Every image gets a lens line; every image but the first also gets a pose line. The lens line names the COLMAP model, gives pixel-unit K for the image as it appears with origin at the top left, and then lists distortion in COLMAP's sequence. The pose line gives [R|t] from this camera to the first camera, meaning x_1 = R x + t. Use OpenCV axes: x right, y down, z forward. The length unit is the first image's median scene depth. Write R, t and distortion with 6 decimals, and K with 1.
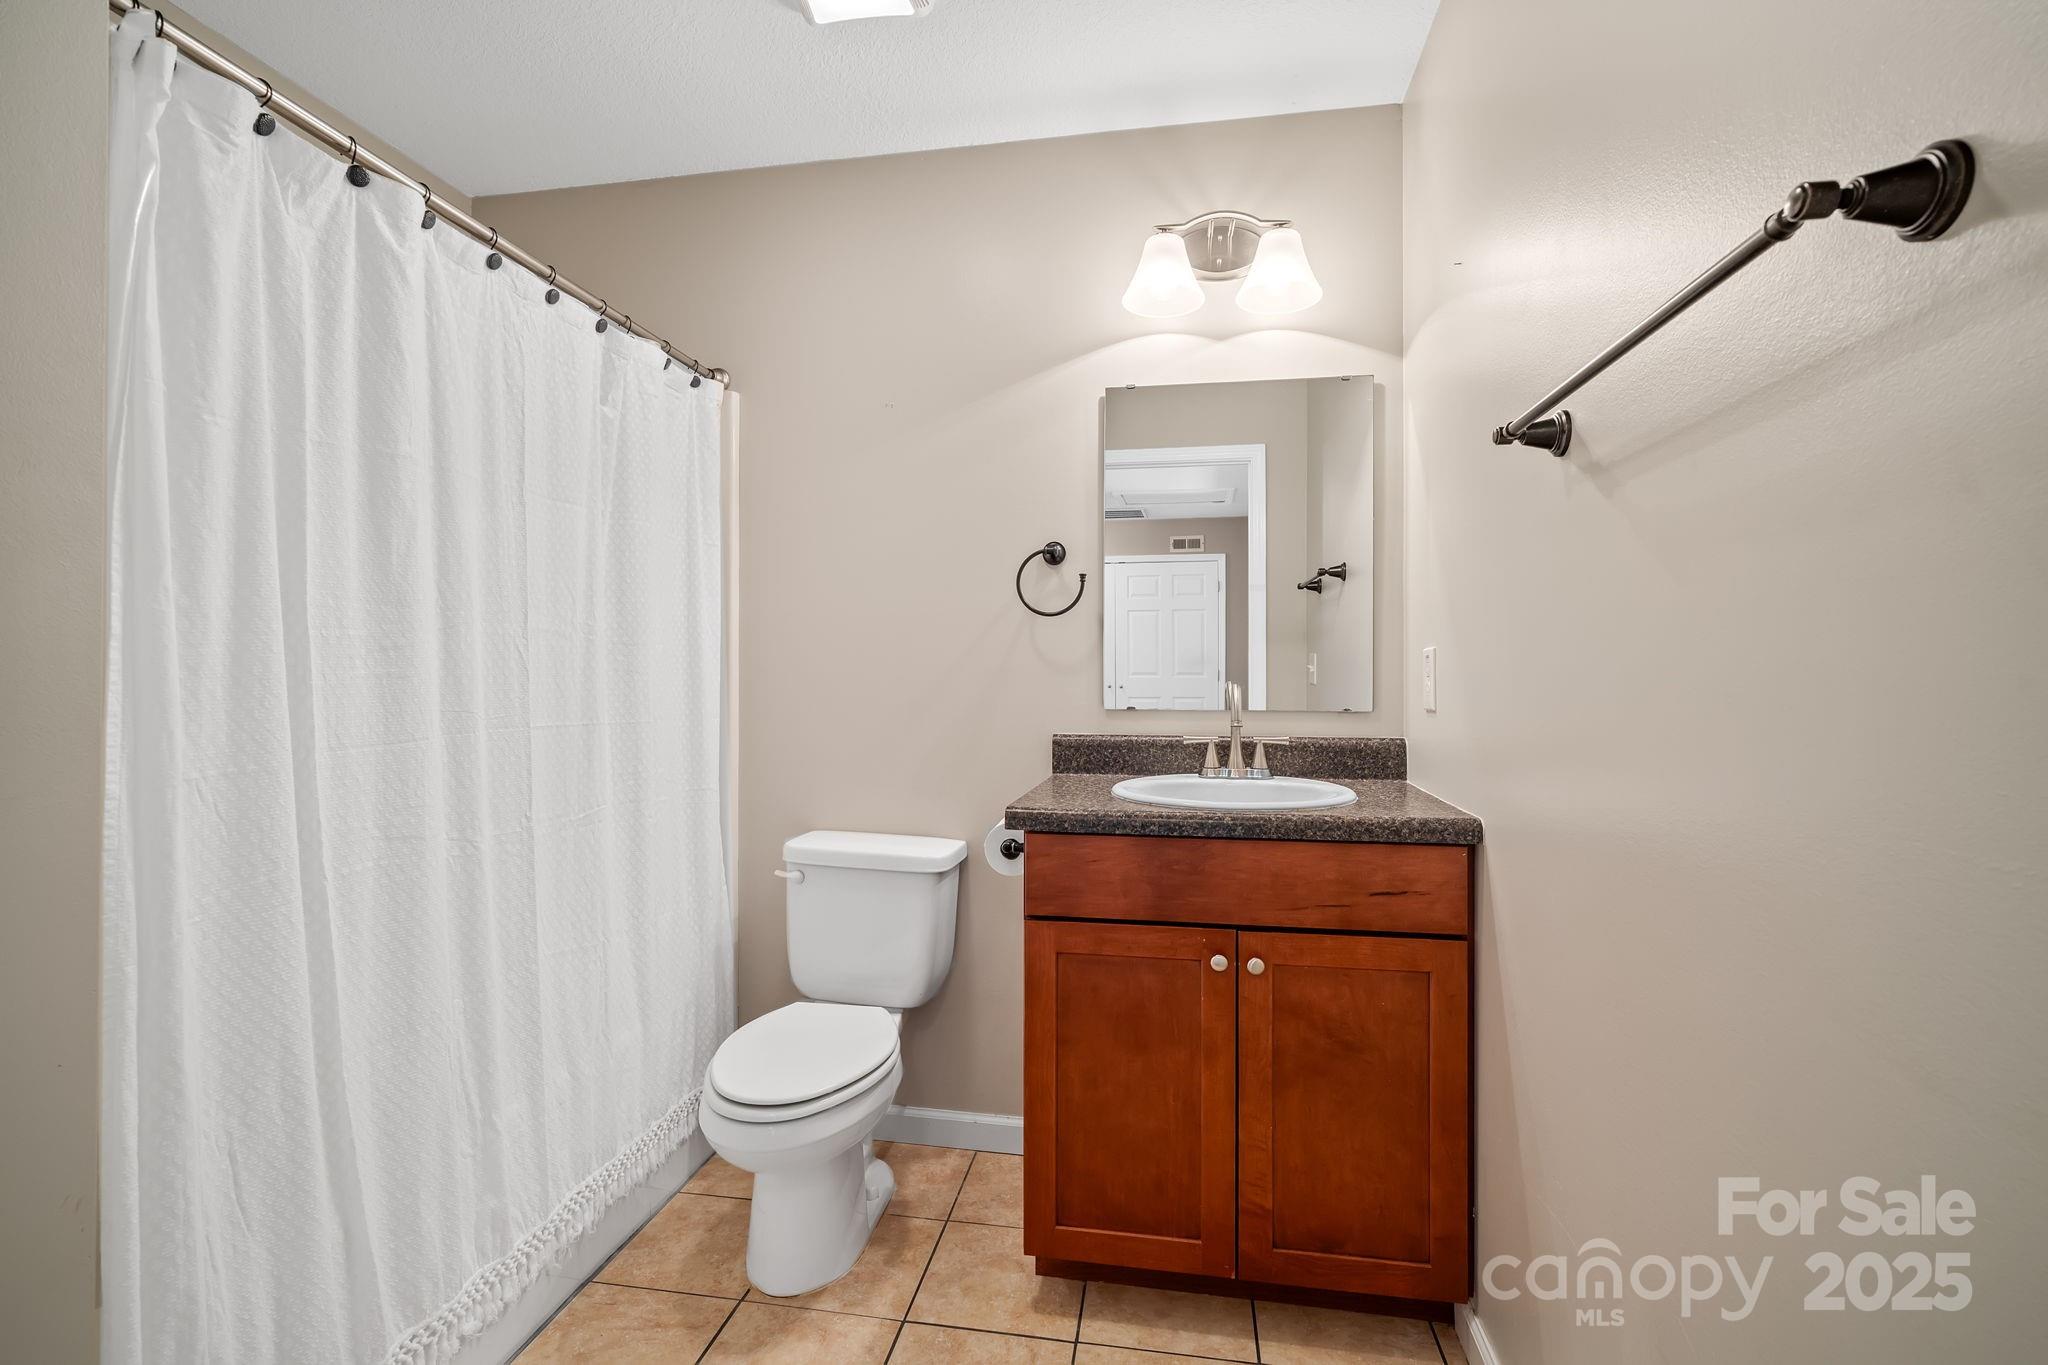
lens RADIAL K [[932.6, 0, 1019.5], [0, 932.6, 677.4], [0, 0, 1]] dist [-0.004058, 0.000757]
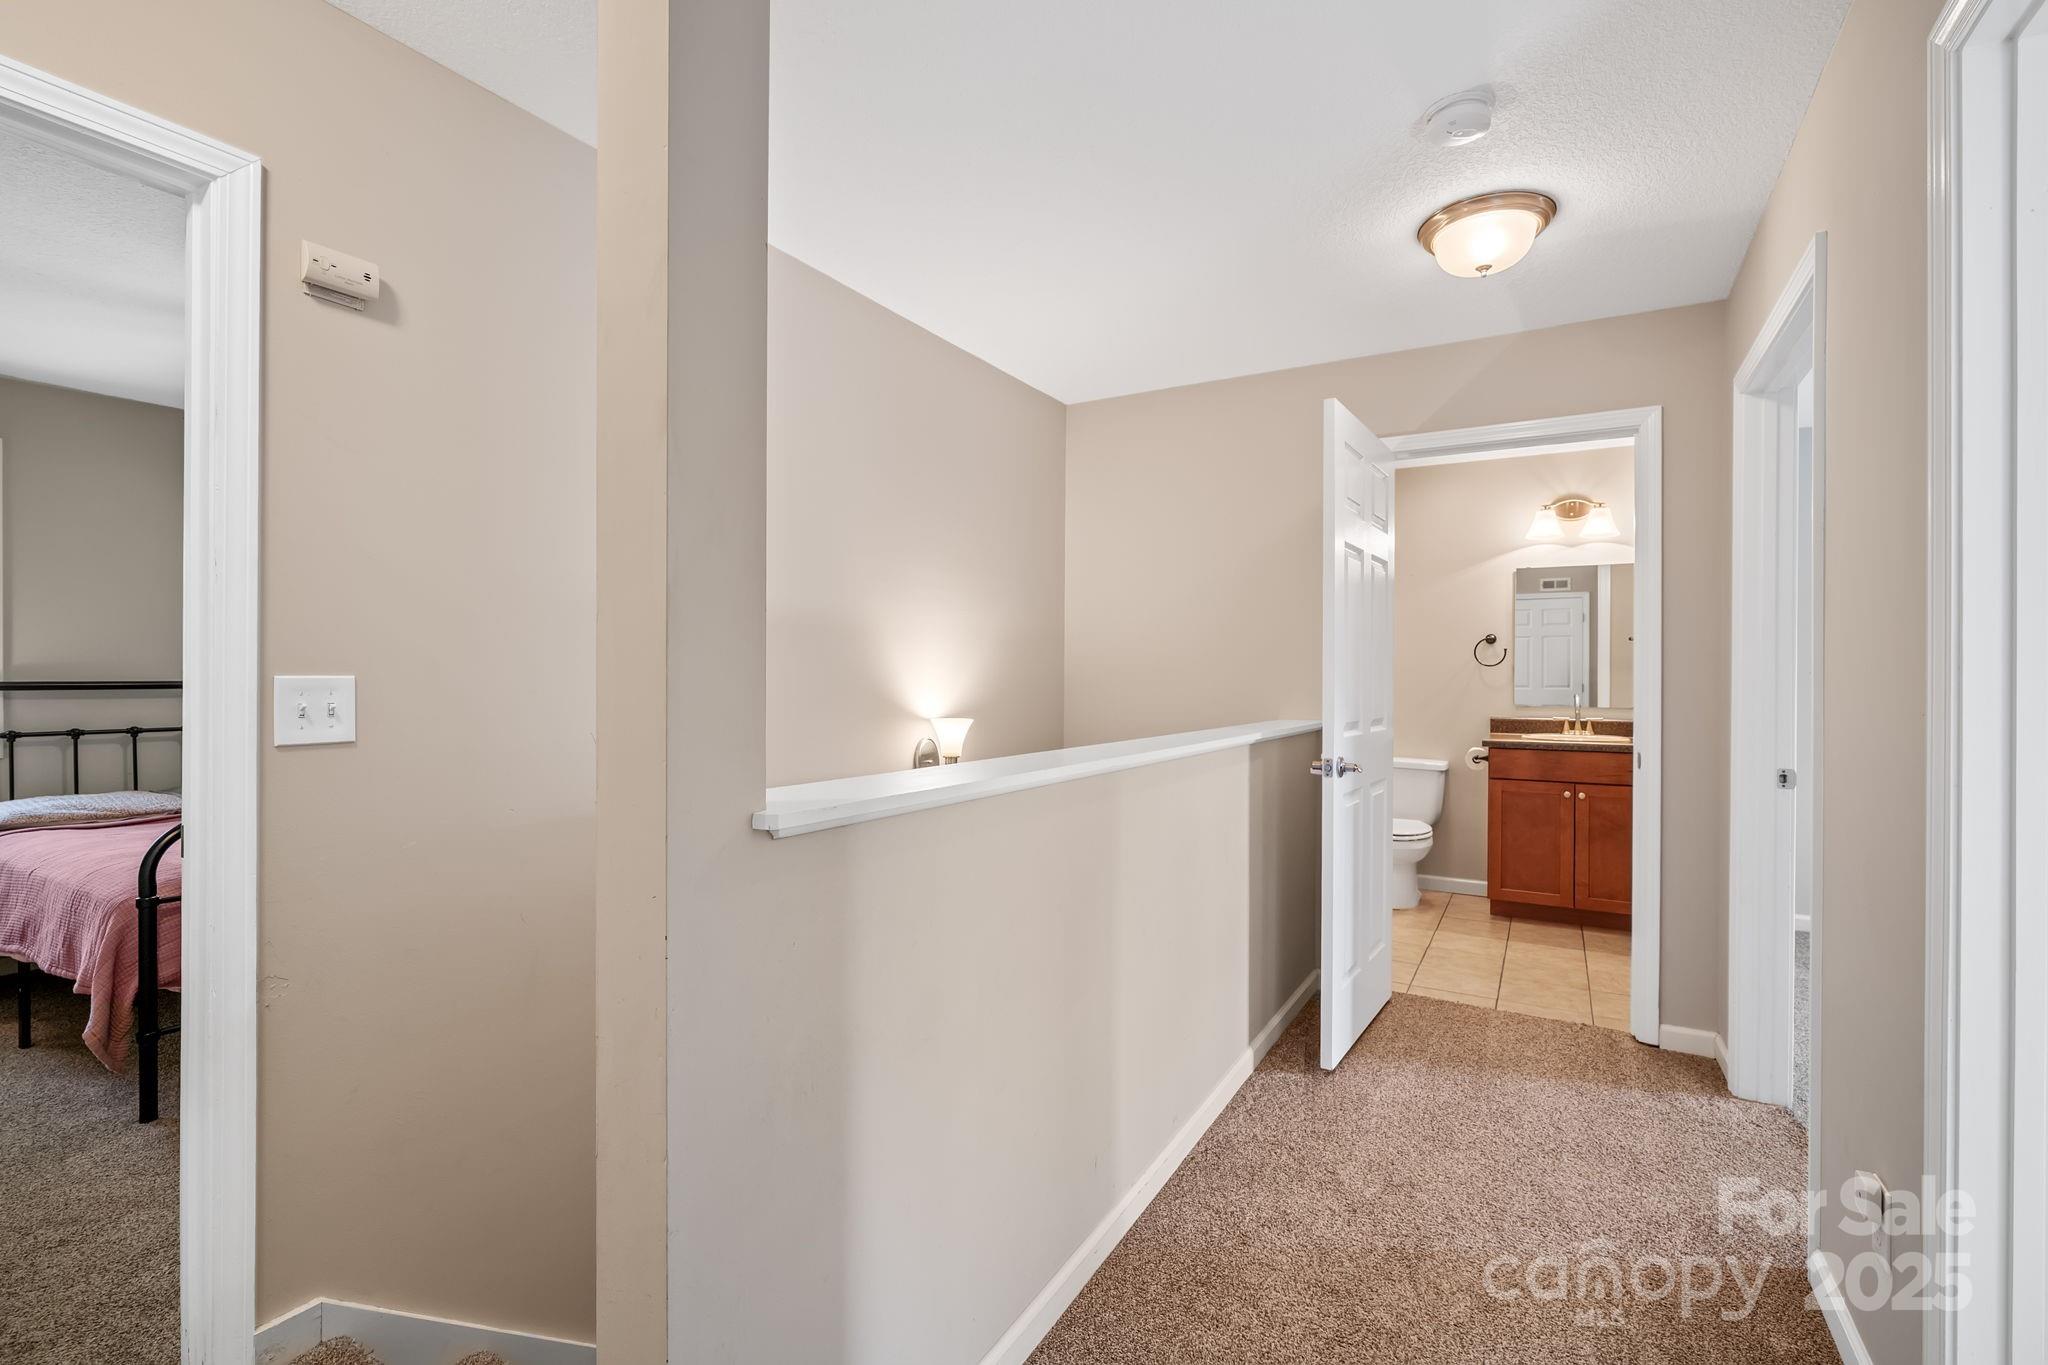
lens RADIAL K [[932.6, 0, 1019.5], [0, 932.6, 677.4], [0, 0, 1]] dist [-0.004058, 0.000757]
pose [[0.941306, 0.004812, -0.337521, -0.320175], [-0.006557, 0.999970, -0.004032, -0.022831], [0.337492, 0.006008, 0.941309, -1.785658]]
